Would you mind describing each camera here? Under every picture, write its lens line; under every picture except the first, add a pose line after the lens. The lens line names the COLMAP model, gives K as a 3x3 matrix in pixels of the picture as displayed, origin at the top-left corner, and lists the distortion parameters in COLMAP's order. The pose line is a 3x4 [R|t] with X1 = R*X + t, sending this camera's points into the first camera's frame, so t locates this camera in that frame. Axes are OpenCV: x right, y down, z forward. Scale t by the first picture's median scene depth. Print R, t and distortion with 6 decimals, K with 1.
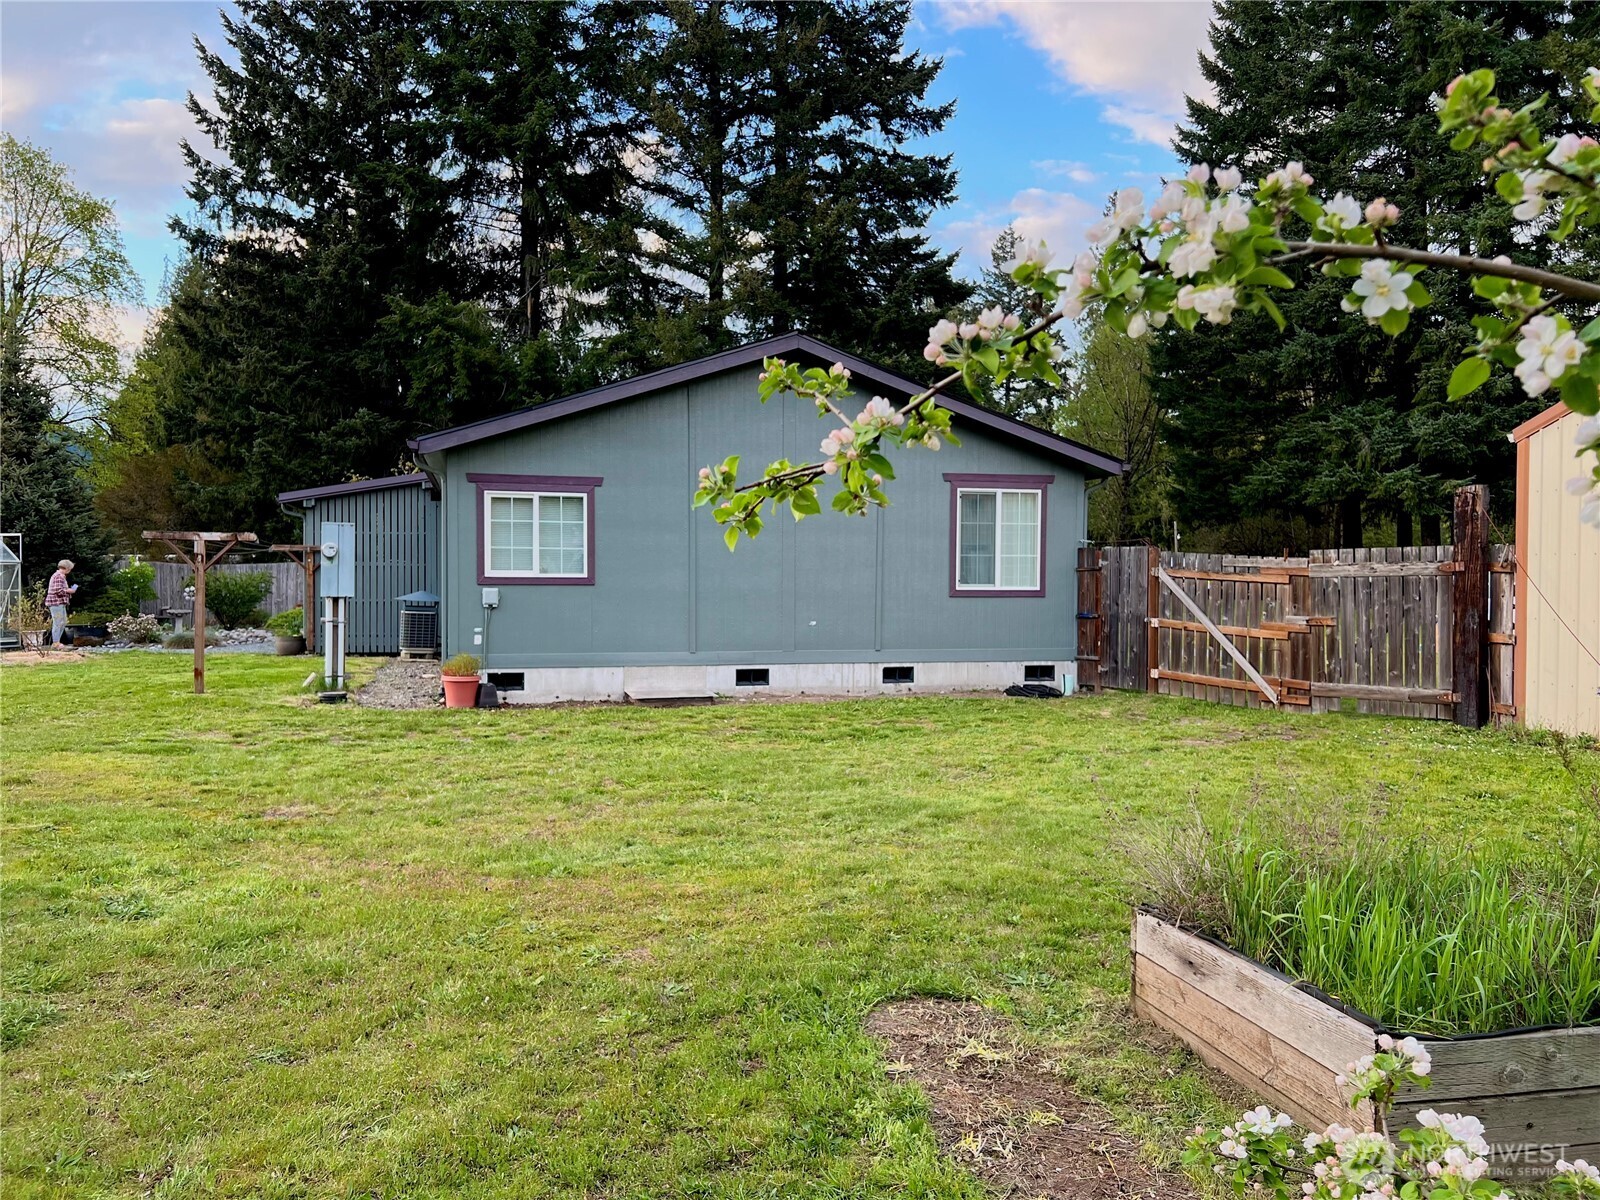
lens RADIAL K [[1185.4, 0, 800.0], [0, 1185.4, 600.0], [0, 0, 1]] dist [0.093551, -0.093642]
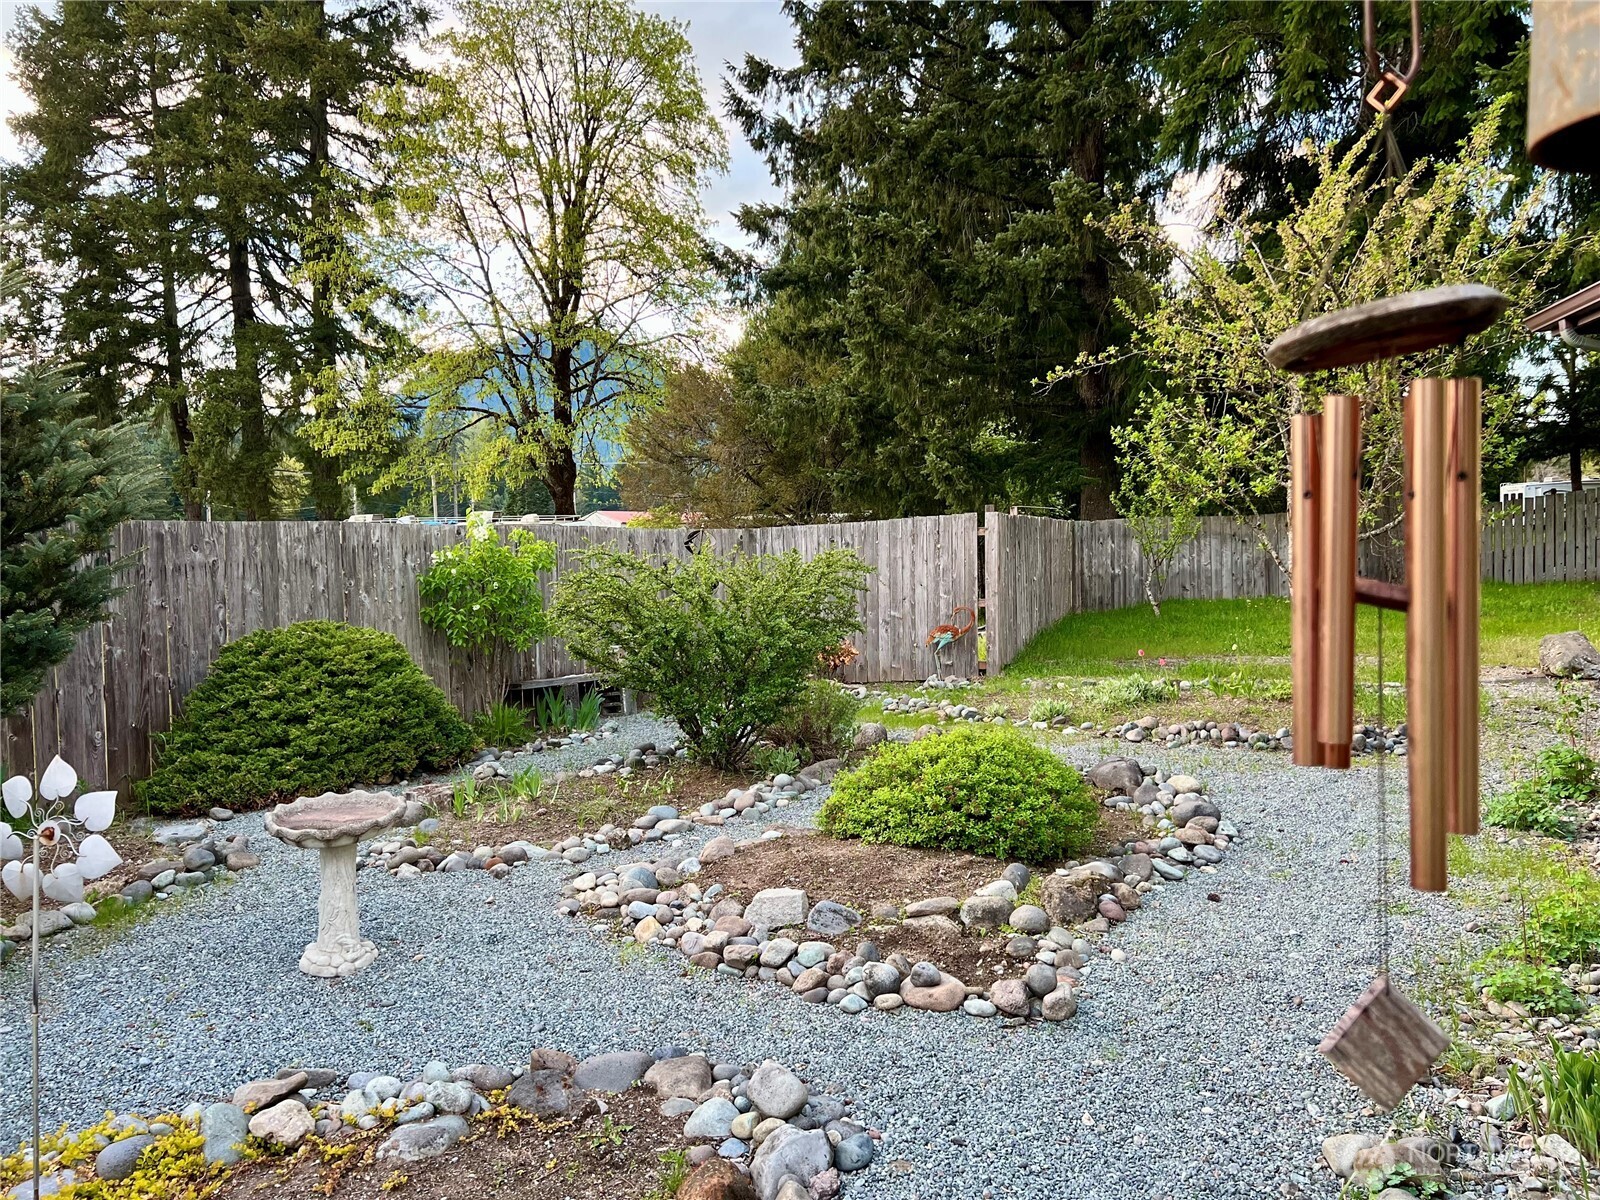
lens RADIAL K [[1185.4, 0, 800.0], [0, 1185.4, 600.0], [0, 0, 1]] dist [0.093551, -0.093642]
pose [[0.878163, 0.000198, -0.478361, -0.232530], [0.017669, 0.999304, 0.032851, -0.015186], [0.478035, -0.037301, 0.877548, 0.544465]]
